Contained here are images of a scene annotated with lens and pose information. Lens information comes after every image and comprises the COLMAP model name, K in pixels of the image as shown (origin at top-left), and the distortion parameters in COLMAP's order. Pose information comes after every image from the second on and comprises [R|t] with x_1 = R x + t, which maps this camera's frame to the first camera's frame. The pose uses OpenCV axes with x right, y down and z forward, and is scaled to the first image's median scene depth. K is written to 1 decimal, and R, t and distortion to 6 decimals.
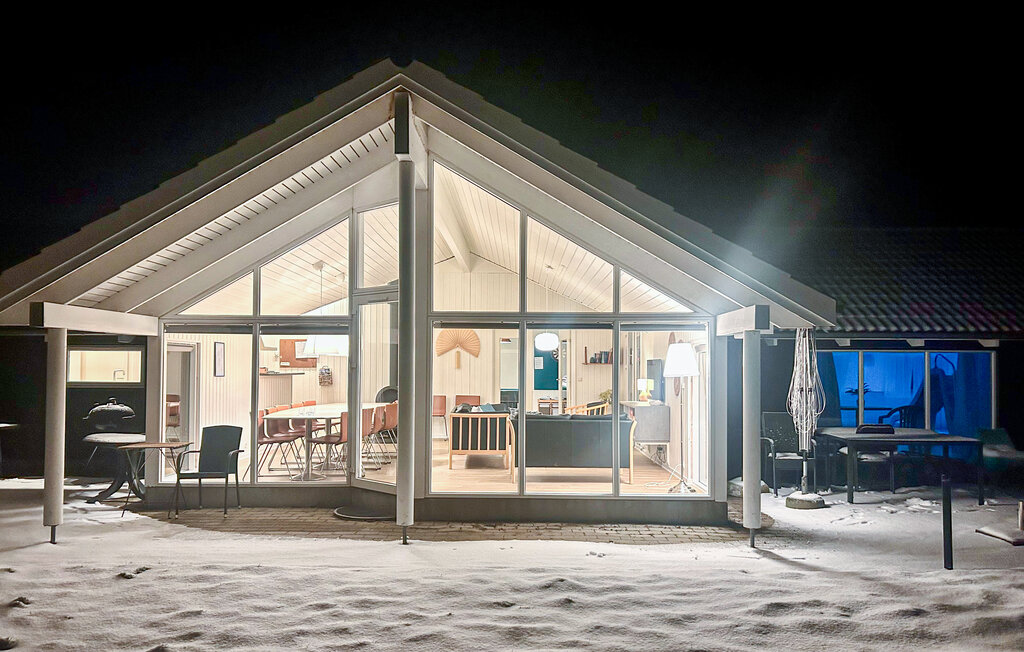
lens RADIAL K [[819.7, 0, 512.0], [0, 819.7, 326.0], [0, 0, 1]] dist [-0.002131, -0.000623]
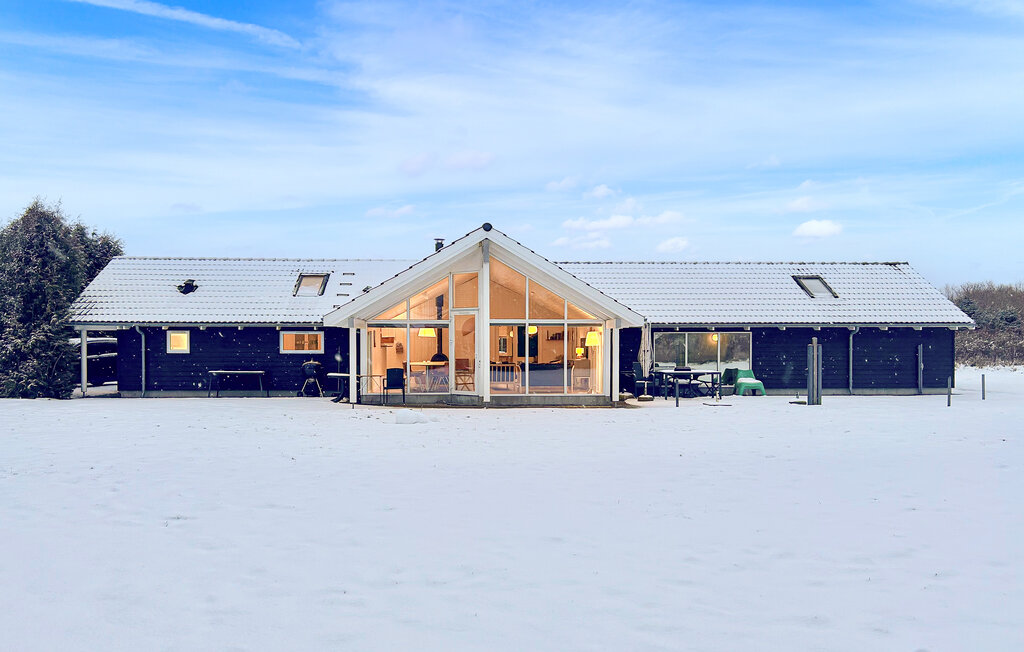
lens RADIAL K [[819.7, 0, 512.0], [0, 819.7, 326.0], [0, 0, 1]] dist [-0.002131, -0.000623]
pose [[0.997727, -0.003336, 0.067300, -0.164041], [0.001295, 0.999539, 0.030343, -0.059085], [-0.067370, -0.030187, 0.997271, -1.184736]]
